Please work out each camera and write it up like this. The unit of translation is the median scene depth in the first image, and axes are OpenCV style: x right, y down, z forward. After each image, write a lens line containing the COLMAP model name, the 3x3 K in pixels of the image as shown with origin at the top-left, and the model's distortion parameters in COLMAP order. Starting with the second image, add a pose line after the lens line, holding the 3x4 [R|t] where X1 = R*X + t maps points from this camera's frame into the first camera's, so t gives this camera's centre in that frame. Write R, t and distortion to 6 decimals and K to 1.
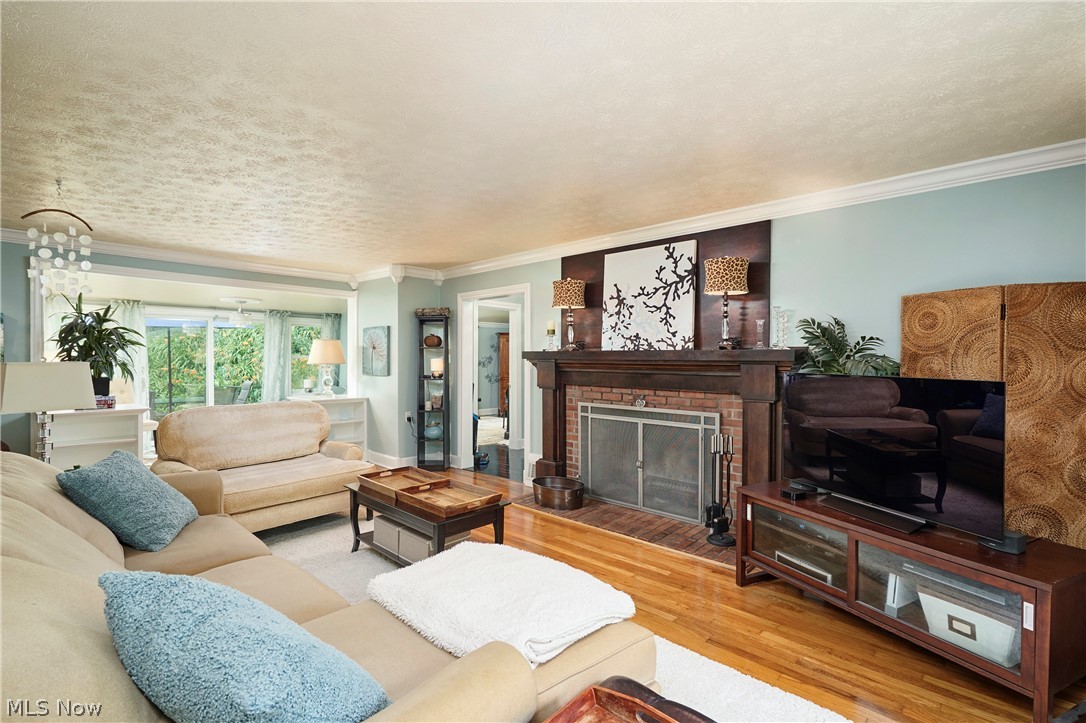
lens RADIAL K [[505.1, 0, 543.8], [0, 505.1, 361.6], [0, 0, 1]] dist [0.002106, -0.000419]
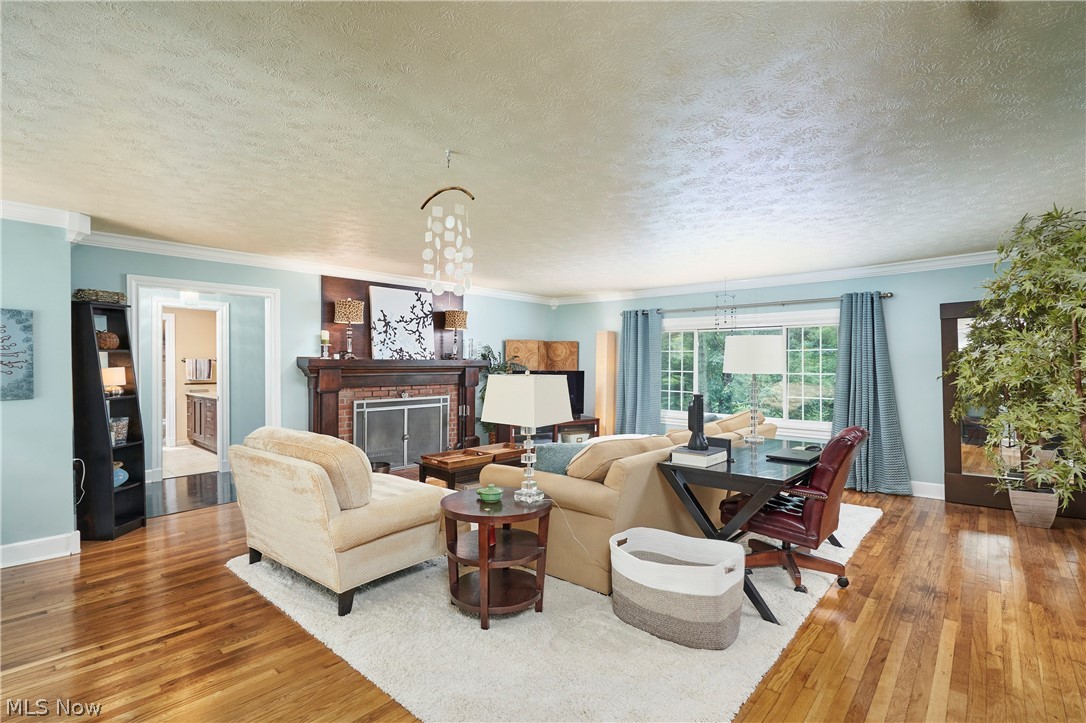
lens RADIAL K [[505.1, 0, 544.7], [0, 505.1, 363.5], [0, 0, 1]] dist [0.002106, -0.000419]
pose [[-0.029123, -0.009173, 0.999534, -1.261765], [0.002871, 0.999953, 0.009261, -0.022548], [-0.999572, 0.003139, -0.029096, 0.622043]]
